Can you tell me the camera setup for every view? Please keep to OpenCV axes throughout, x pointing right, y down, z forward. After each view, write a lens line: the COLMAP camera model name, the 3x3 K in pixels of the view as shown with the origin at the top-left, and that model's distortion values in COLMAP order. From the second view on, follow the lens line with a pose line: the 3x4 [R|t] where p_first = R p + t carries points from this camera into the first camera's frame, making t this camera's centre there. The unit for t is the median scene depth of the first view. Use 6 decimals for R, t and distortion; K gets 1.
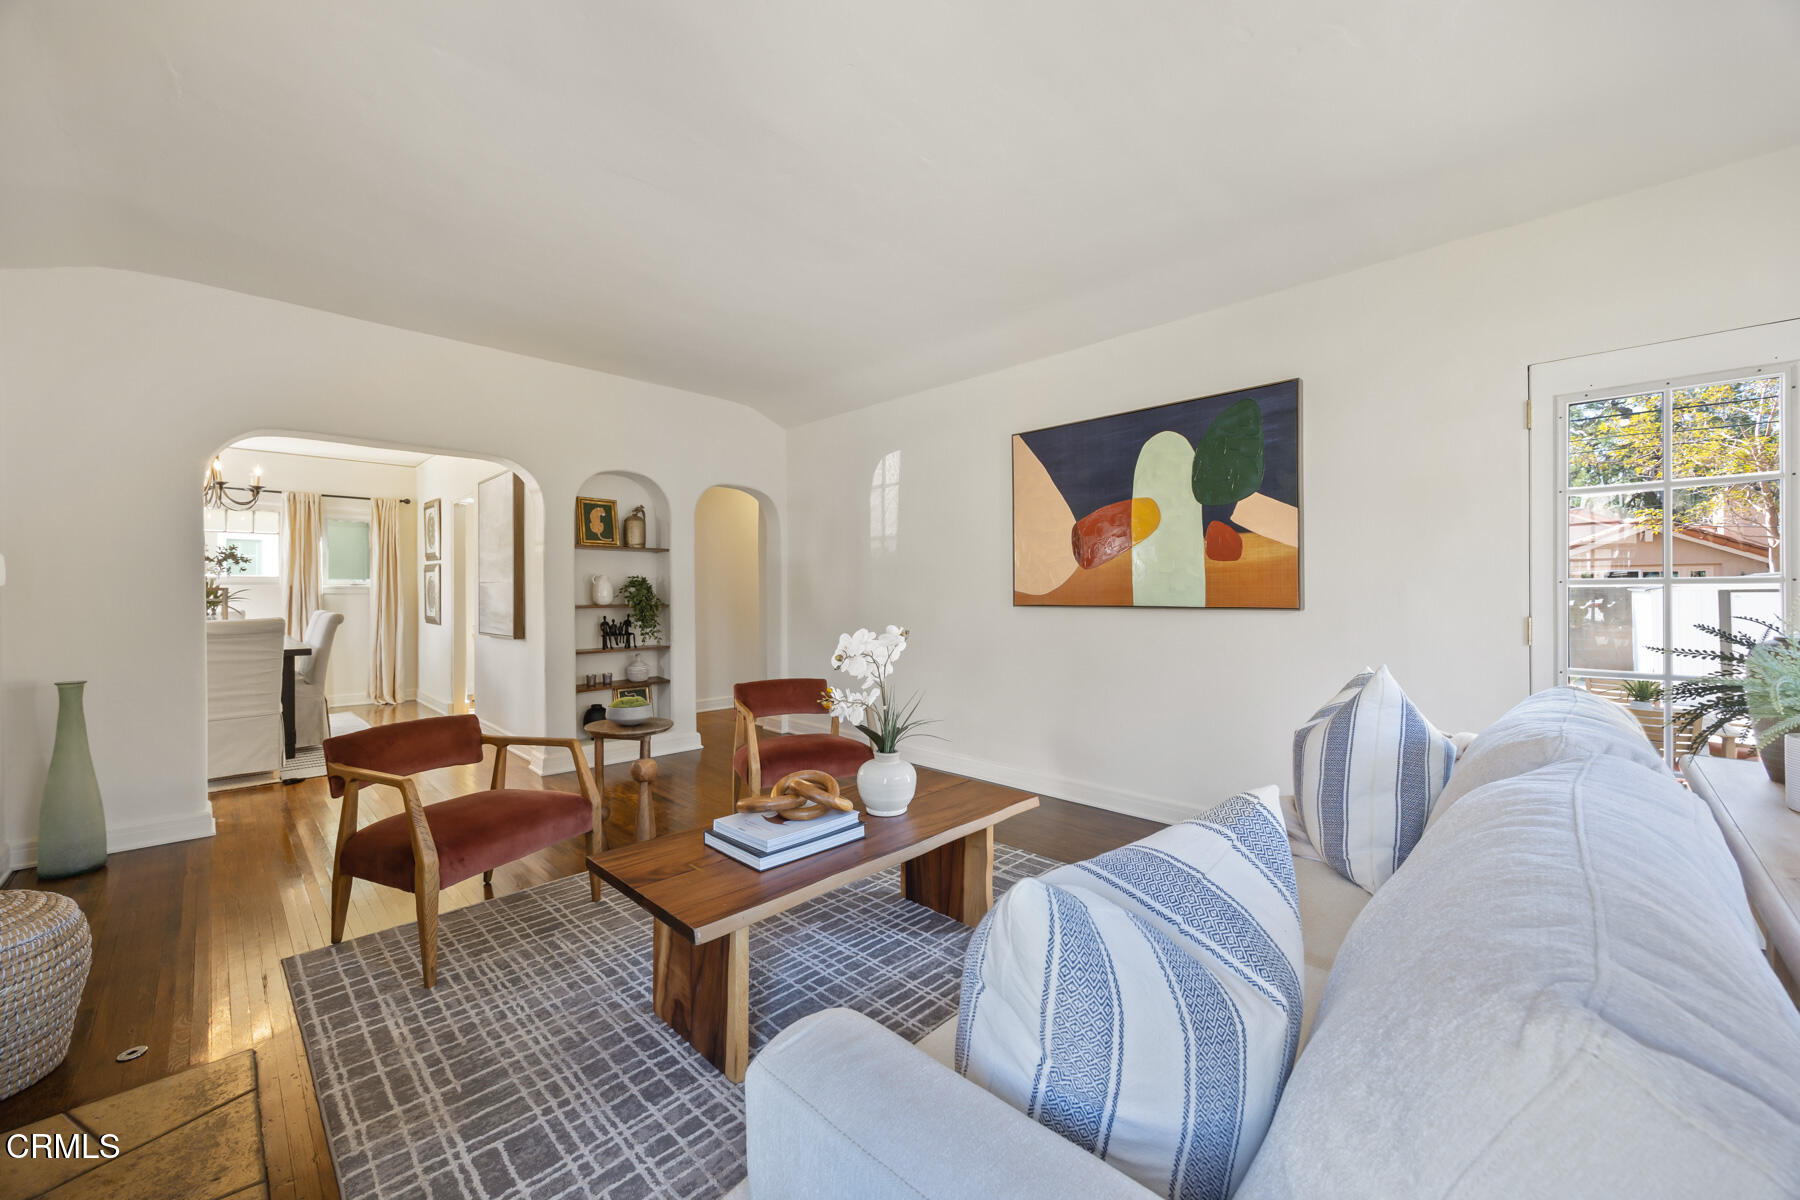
lens RADIAL K [[682.9, 0, 898.0], [0, 682.9, 591.9], [0, 0, 1]] dist [-0.001104, -0.000056]
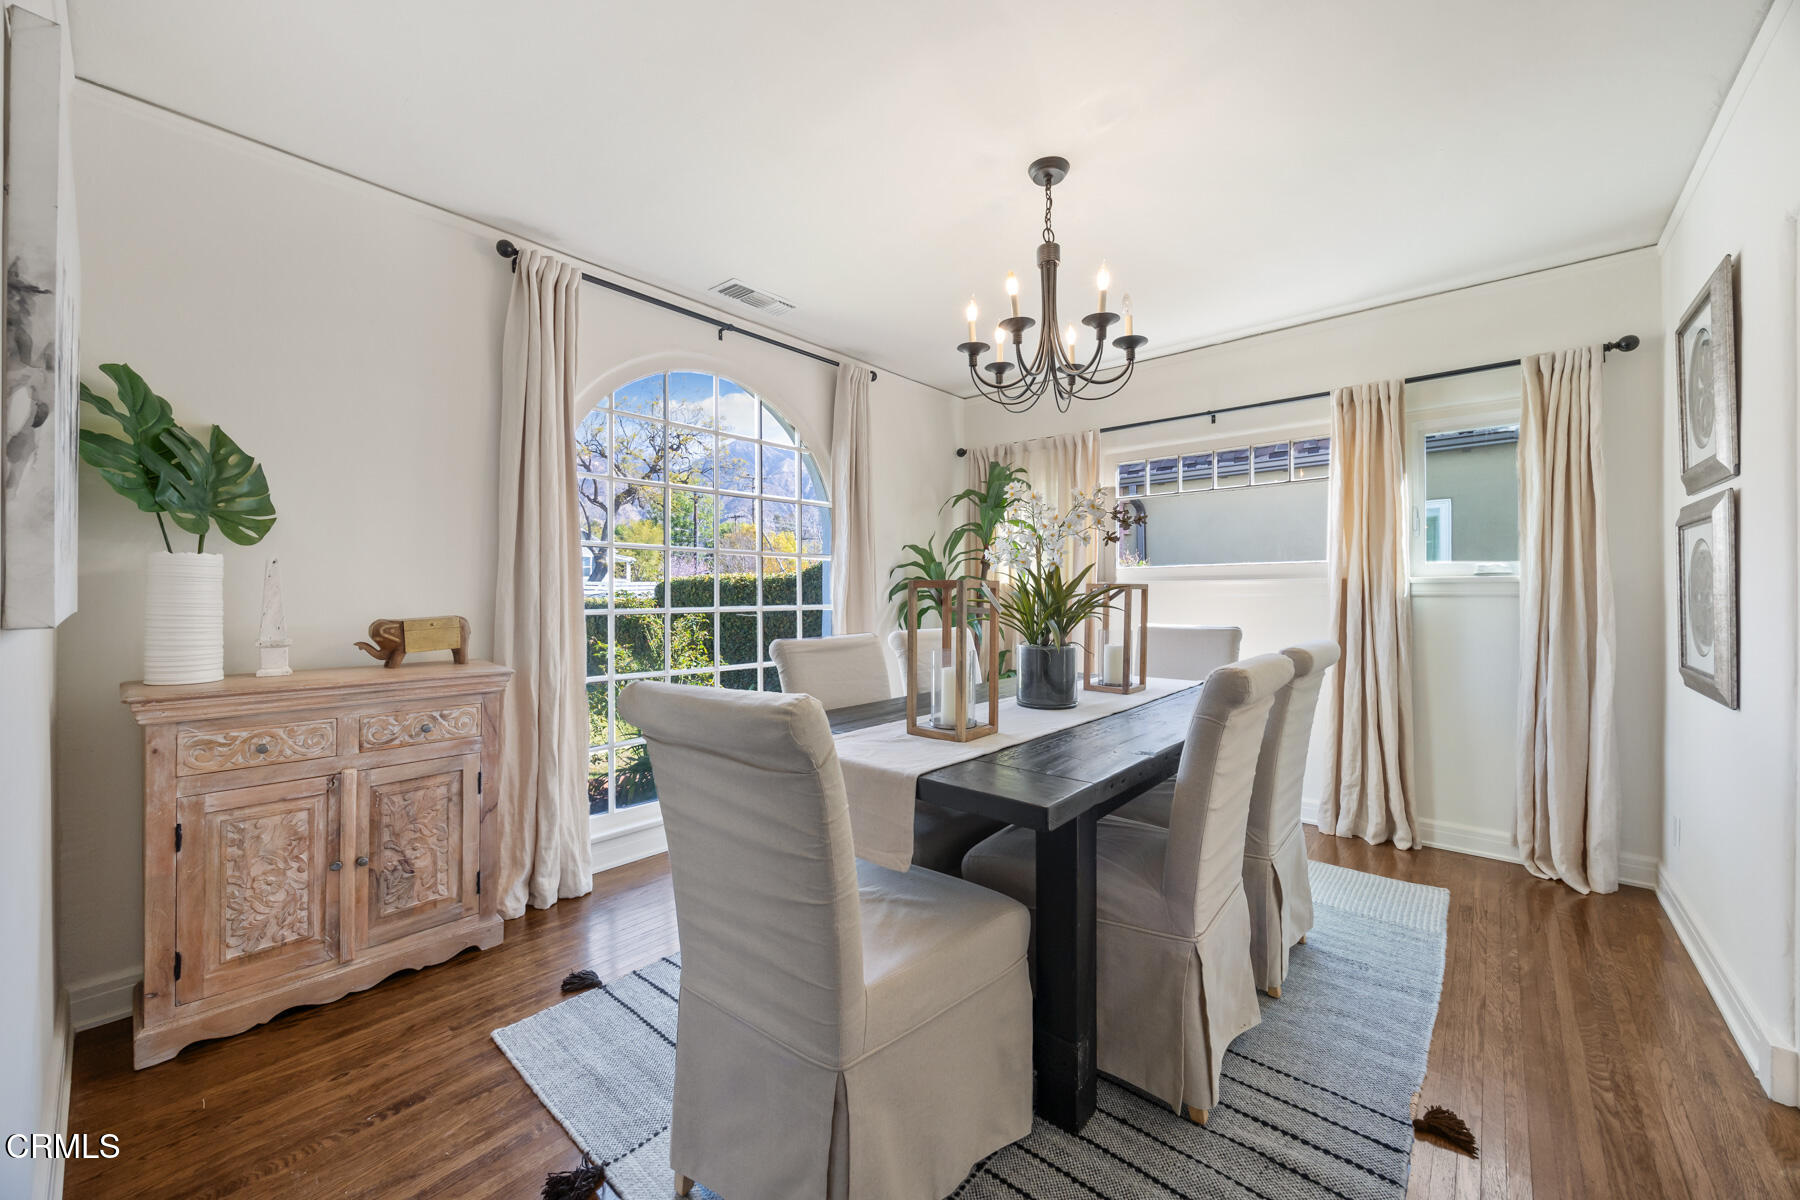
lens RADIAL K [[682.9, 0, 898.0], [0, 682.9, 591.9], [0, 0, 1]] dist [-0.001104, -0.000056]
pose [[0.068093, 0.004081, -0.997671, -0.564325], [-0.000878, 0.999991, 0.004031, -0.001395], [0.997679, 0.000602, 0.068096, 0.865923]]
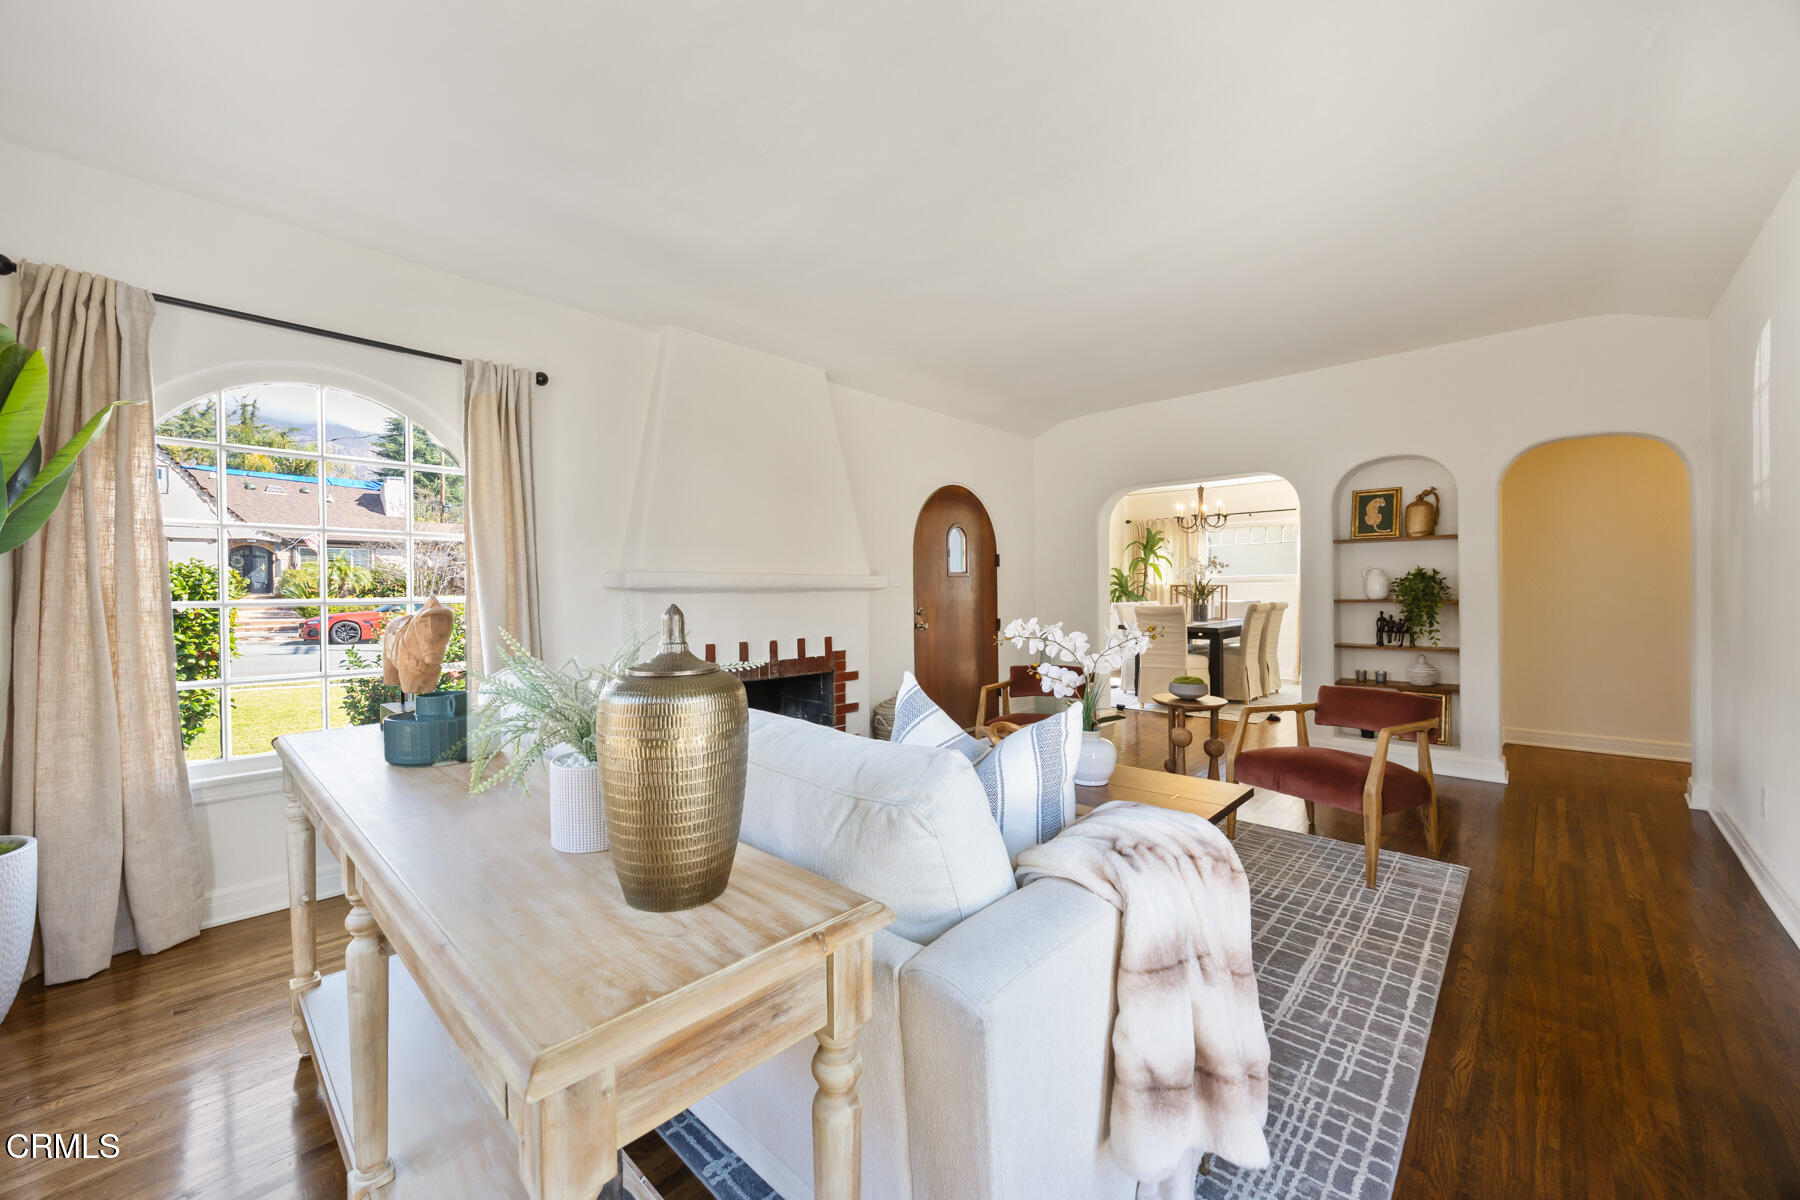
lens RADIAL K [[682.9, 0, 898.0], [0, 682.9, 591.9], [0, 0, 1]] dist [-0.001104, -0.000056]
pose [[0.016914, 0.004077, -0.999849, 0.498636], [0.001690, 0.999990, 0.004106, 0.003287], [0.999856, -0.001759, 0.016907, 0.299186]]
